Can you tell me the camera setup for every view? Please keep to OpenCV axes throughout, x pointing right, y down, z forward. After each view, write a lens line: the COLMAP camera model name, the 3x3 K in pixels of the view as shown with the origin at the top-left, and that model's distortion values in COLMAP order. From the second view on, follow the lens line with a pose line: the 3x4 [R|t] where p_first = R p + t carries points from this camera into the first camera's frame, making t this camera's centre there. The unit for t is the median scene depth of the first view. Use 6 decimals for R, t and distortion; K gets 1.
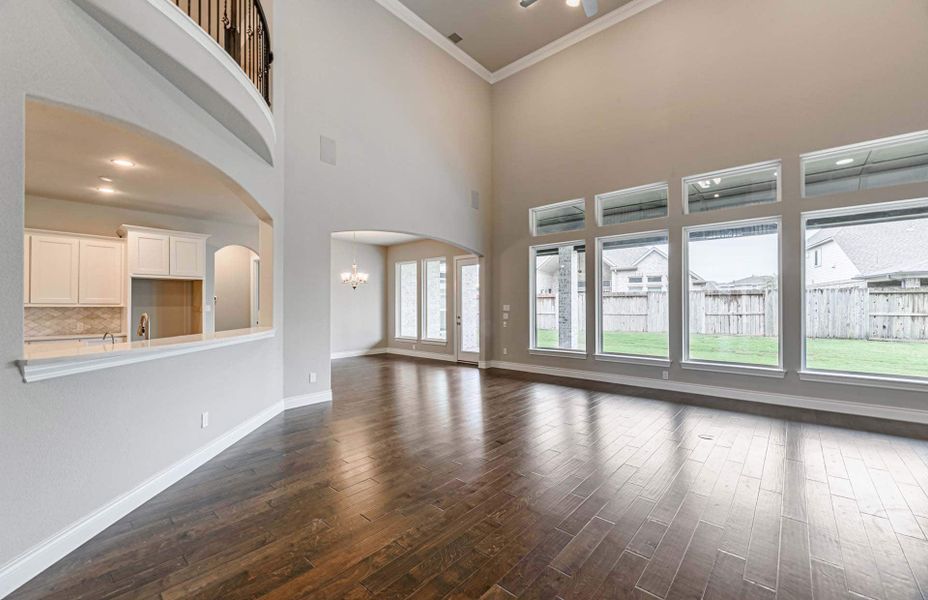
lens RADIAL K [[373.0, 0, 466.5], [0, 373.0, 303.5], [0, 0, 1]] dist [-0.001453, -0.000176]
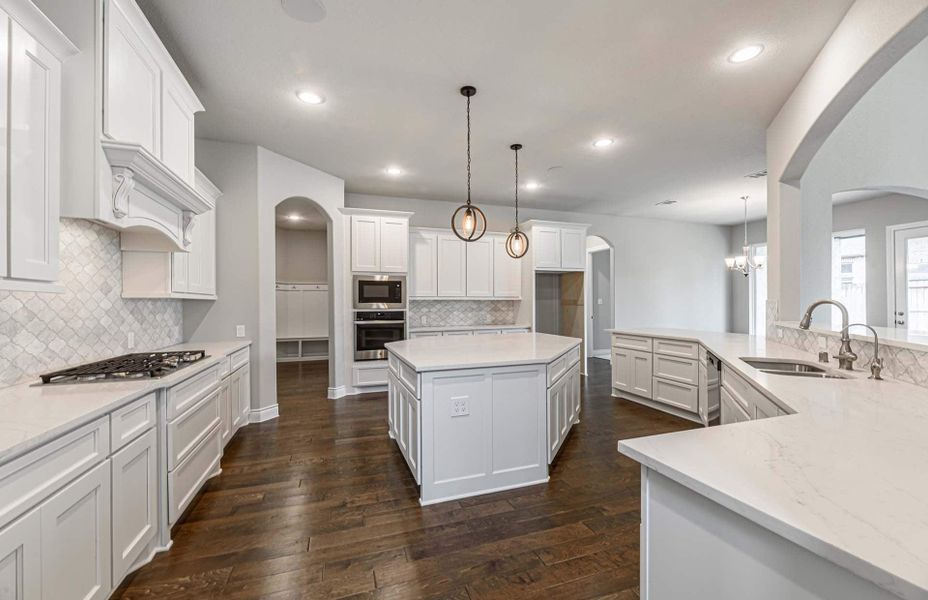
lens RADIAL K [[378.9, 0, 464.2], [0, 378.9, 303.4], [0, 0, 1]] dist [-0.001636, -0.000104]
pose [[0.869135, -0.003601, -0.494561, -0.422769], [0.007937, 0.999946, 0.006667, 0.008345], [0.494511, -0.009720, 0.869117, -0.006572]]
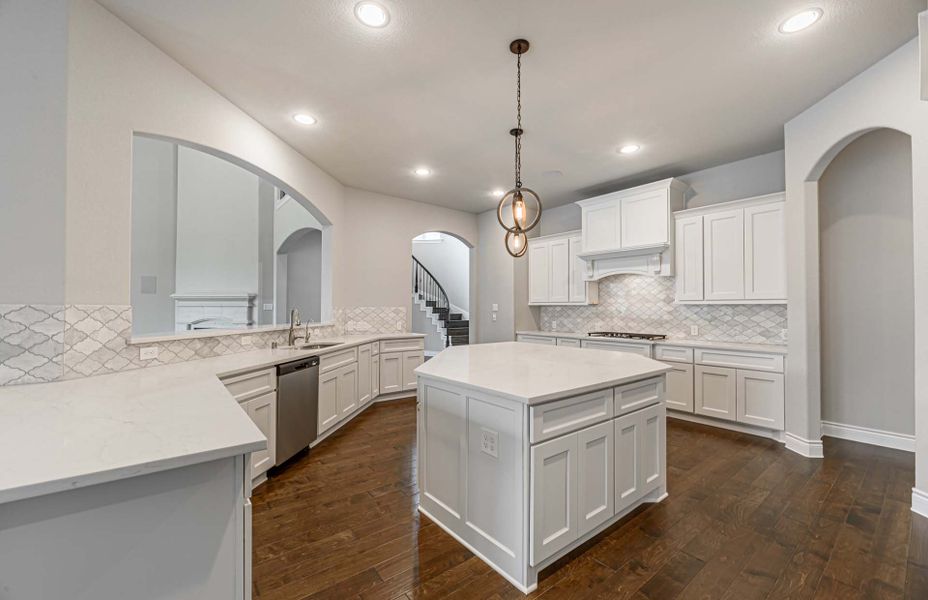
lens RADIAL K [[373.0, 0, 466.5], [0, 373.0, 303.5], [0, 0, 1]] dist [-0.001453, -0.000176]
pose [[-0.982900, 0.001708, 0.184134, -0.638910], [-0.001756, 0.999825, -0.018647, 0.012617], [-0.184133, -0.018651, -0.982724, 0.808148]]
